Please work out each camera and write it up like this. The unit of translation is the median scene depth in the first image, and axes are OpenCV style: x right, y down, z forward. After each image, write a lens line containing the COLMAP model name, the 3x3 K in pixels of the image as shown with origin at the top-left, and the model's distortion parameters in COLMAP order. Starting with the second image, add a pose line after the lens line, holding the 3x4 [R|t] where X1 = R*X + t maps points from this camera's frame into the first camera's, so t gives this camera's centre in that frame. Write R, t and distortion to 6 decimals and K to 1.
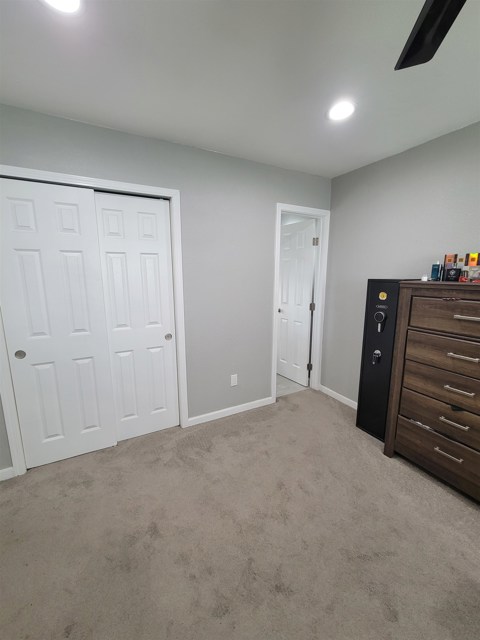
lens RADIAL K [[260.9, 0, 236.7], [0, 260.9, 319.5], [0, 0, 1]] dist [0.006018, -0.005187]
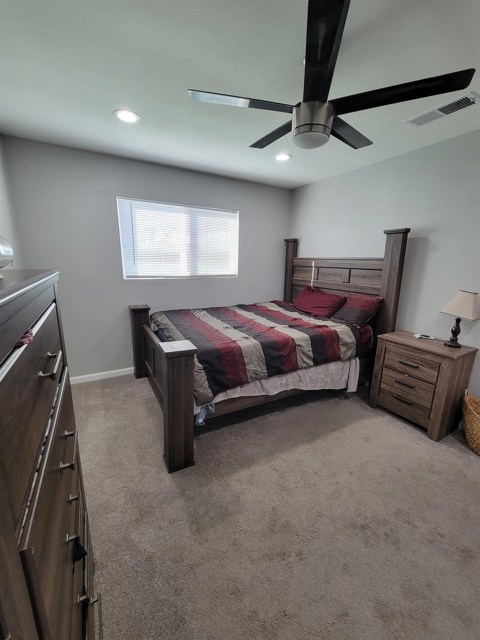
lens RADIAL K [[260.9, 0, 236.7], [0, 260.9, 319.5], [0, 0, 1]] dist [0.006018, -0.005187]
pose [[-0.999638, -0.011804, -0.024192, 0.501231], [-0.020383, 0.918937, 0.393877, -0.192114], [0.017581, 0.394227, -0.918845, 1.112363]]
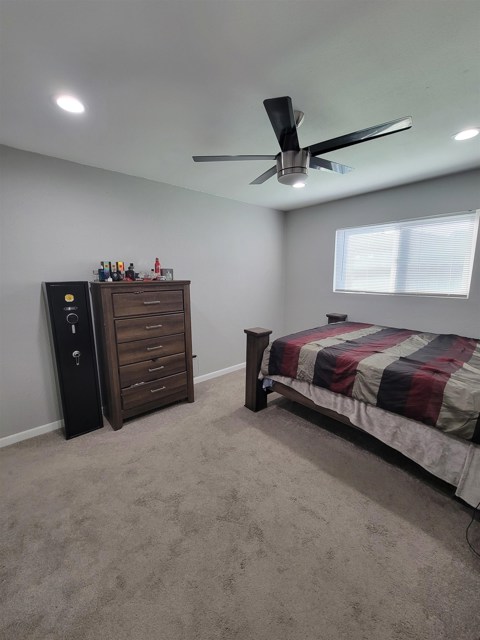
lens RADIAL K [[260.9, 0, 236.7], [0, 260.9, 319.5], [0, 0, 1]] dist [0.006018, -0.005187]
pose [[-0.231405, -0.160875, 0.959464, -0.680547], [0.179044, 0.962344, 0.204540, -0.117050], [-0.956240, 0.219118, -0.193888, 0.683882]]
